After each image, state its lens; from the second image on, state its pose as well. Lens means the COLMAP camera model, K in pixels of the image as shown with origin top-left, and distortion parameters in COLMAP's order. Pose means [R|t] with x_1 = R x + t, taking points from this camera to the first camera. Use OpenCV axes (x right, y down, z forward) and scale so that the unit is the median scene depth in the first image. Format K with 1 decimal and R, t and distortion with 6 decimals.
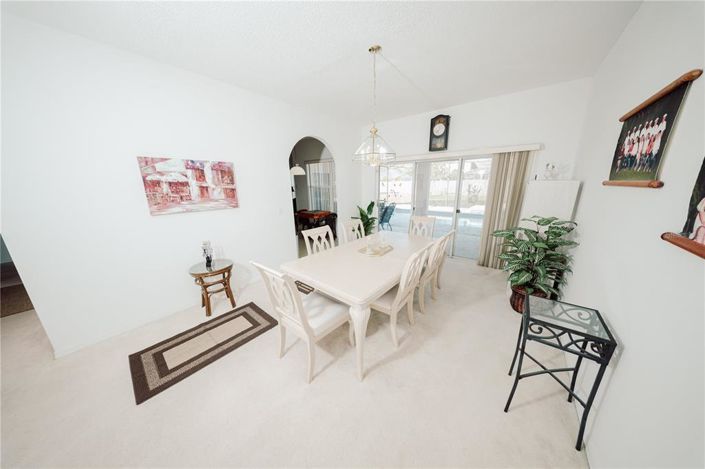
lens RADIAL K [[205.0, 0, 356.0], [0, 205.0, 237.9], [0, 0, 1]] dist [-0.001503, -0.000159]
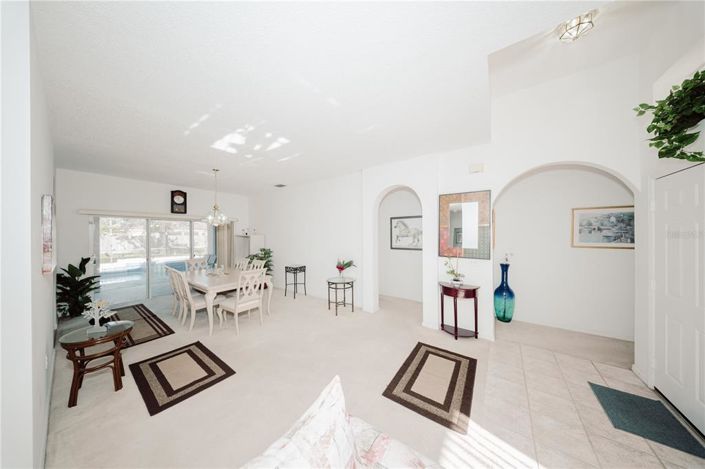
lens RADIAL K [[205.0, 0, 356.2], [0, 205.0, 234.5], [0, 0, 1]] dist [-0.001503, -0.000159]
pose [[-0.074376, 0.019615, 0.997037, -1.607504], [0.266998, 0.963697, 0.000958, 0.042212], [-0.960823, 0.266278, -0.076913, -0.003255]]
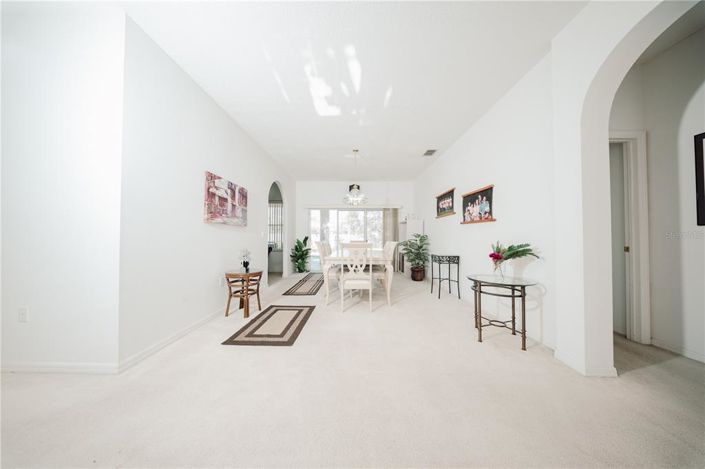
lens RADIAL K [[205.0, 0, 352.1], [0, 205.0, 241.0], [0, 0, 1]] dist [-0.001503, -0.000159]
pose [[0.781719, 0.010183, 0.623548, -0.966034], [0.149055, 0.967836, -0.202670, 0.295095], [-0.605556, 0.251374, 0.755058, -0.245587]]
